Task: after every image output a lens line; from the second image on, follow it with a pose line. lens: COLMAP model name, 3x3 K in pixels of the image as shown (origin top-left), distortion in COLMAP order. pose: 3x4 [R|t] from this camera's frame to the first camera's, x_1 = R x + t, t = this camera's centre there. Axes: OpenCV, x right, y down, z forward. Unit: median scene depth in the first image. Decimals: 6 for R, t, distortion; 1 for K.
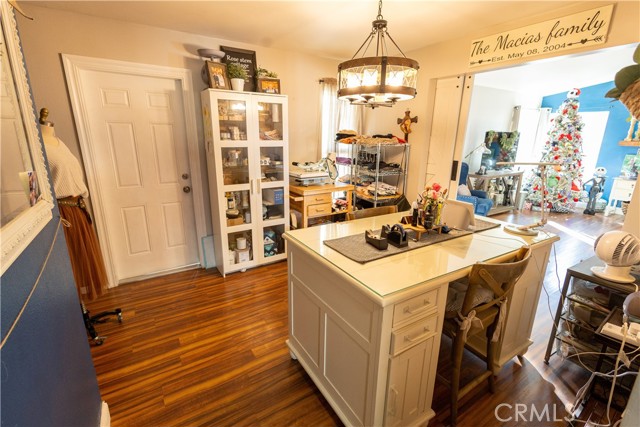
lens RADIAL K [[292.9, 0, 321.2], [0, 292.9, 212.5], [0, 0, 1]] dist [0.010403, -0.001726]
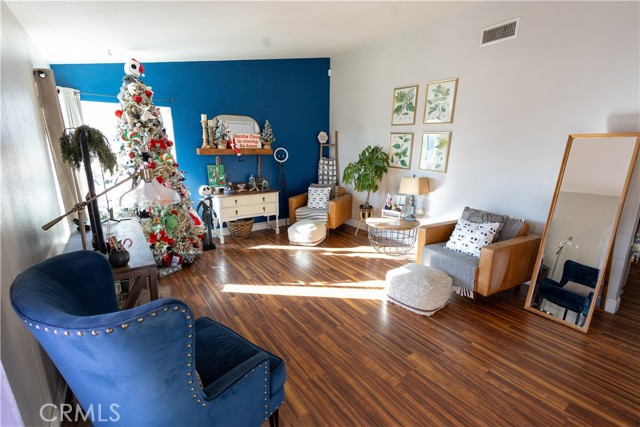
lens RADIAL K [[292.9, 0, 318.5], [0, 292.9, 215.8], [0, 0, 1]] dist [0.010403, -0.001726]
pose [[-0.038949, -0.250762, 0.967265, 0.217597], [0.257543, 0.932776, 0.252192, -0.188140], [-0.965481, 0.258935, 0.028252, 0.710940]]
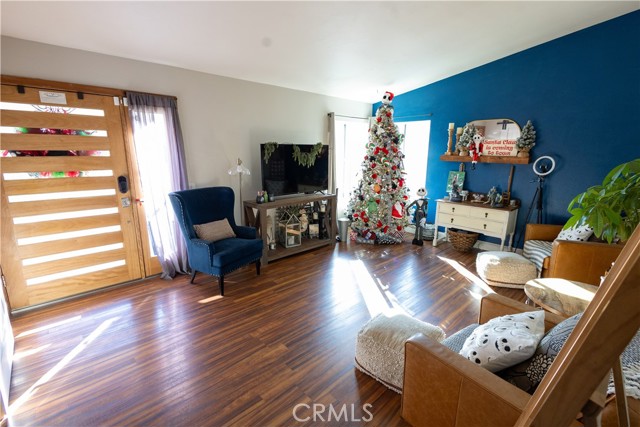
lens RADIAL K [[292.9, 0, 318.3], [0, 292.9, 213.3], [0, 0, 1]] dist [0.010403, -0.001726]
pose [[0.983616, -0.044747, 0.174636, 0.510260], [0.053292, 0.997585, -0.044553, -0.059001], [-0.172221, 0.053130, 0.983625, 0.250577]]
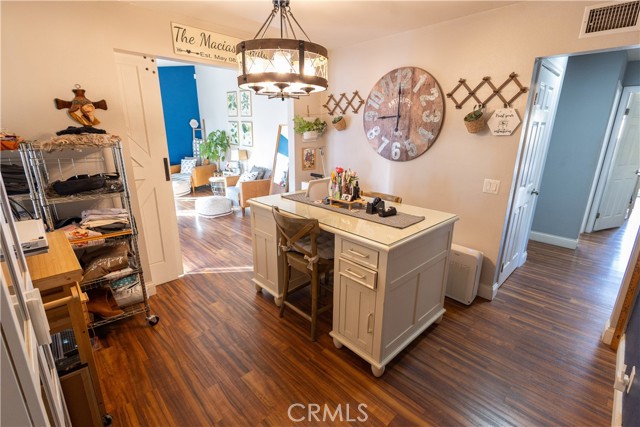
lens RADIAL K [[292.9, 0, 319.8], [0, 292.9, 216.3], [0, 0, 1]] dist [0.010403, -0.001726]
pose [[-0.206864, -0.284843, 0.935987, -0.267764], [0.234538, 0.914347, 0.330093, -0.103198], [-0.949842, 0.287808, -0.122339, 0.399512]]
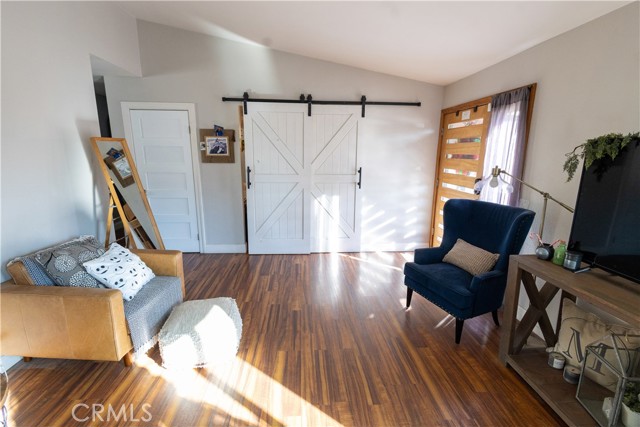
lens RADIAL K [[292.9, 0, 320.4], [0, 292.9, 210.2], [0, 0, 1]] dist [0.010403, -0.001726]
pose [[-0.480208, 0.154892, -0.863371, 0.899433], [-0.243517, 0.922052, 0.300864, -0.208234], [0.842675, 0.354722, -0.405058, 0.825213]]
